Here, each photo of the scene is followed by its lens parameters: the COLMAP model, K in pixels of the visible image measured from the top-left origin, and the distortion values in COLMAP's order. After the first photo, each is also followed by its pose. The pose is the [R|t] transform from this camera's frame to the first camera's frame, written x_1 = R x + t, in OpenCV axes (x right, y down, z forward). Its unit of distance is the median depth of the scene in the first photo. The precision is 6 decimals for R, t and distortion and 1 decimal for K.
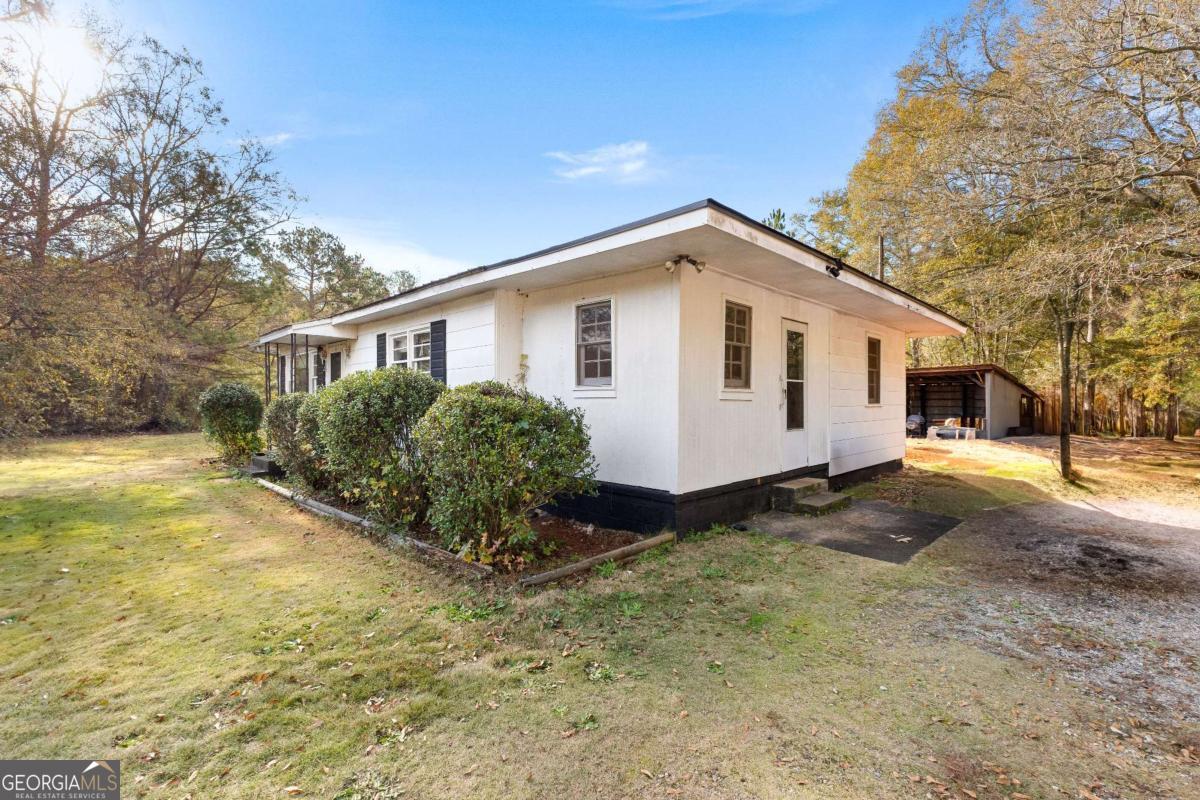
lens RADIAL K [[516.8, 0, 604.4], [0, 516.8, 402.2], [0, 0, 1]] dist [0.001878, 0.000266]
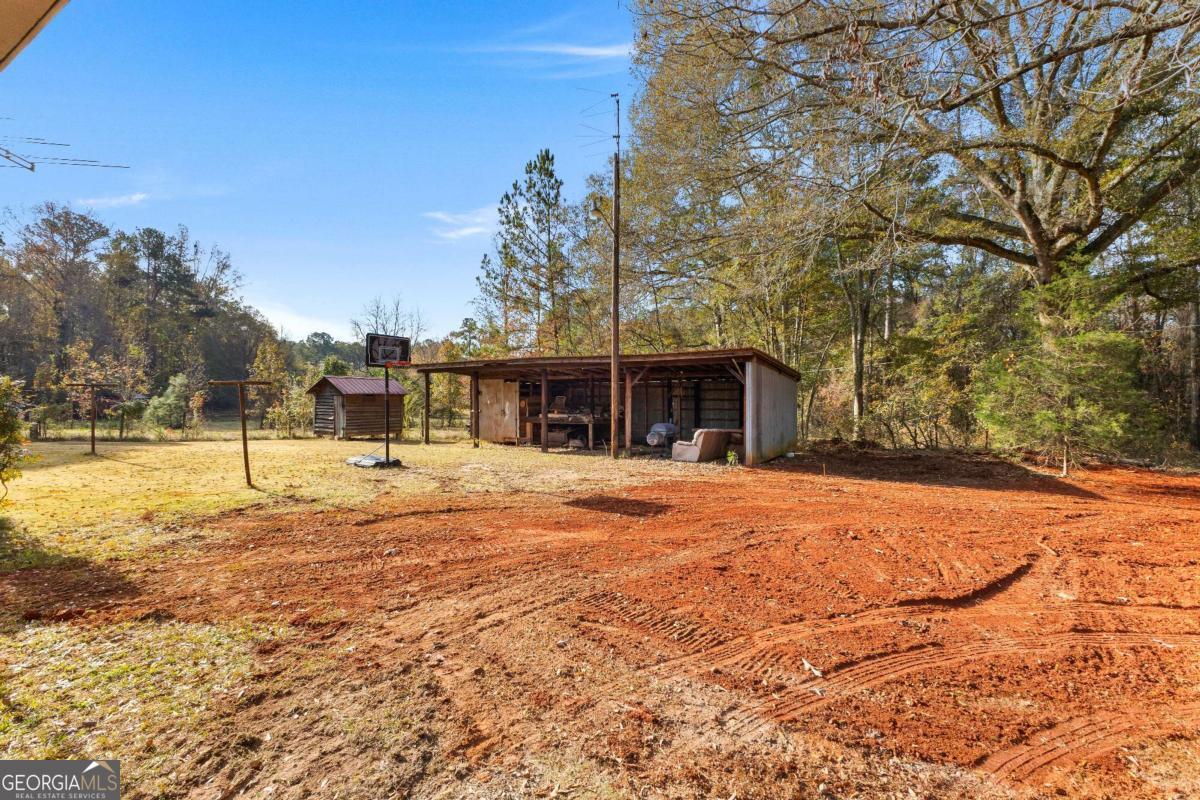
lens RADIAL K [[516.8, 0, 598.1], [0, 516.8, 398.3], [0, 0, 1]] dist [0.001878, 0.000266]
pose [[0.971351, 0.009625, 0.237454, 0.210224], [-0.009712, 0.999953, -0.000803, -0.003743], [-0.237450, -0.001526, 0.971399, 0.213094]]
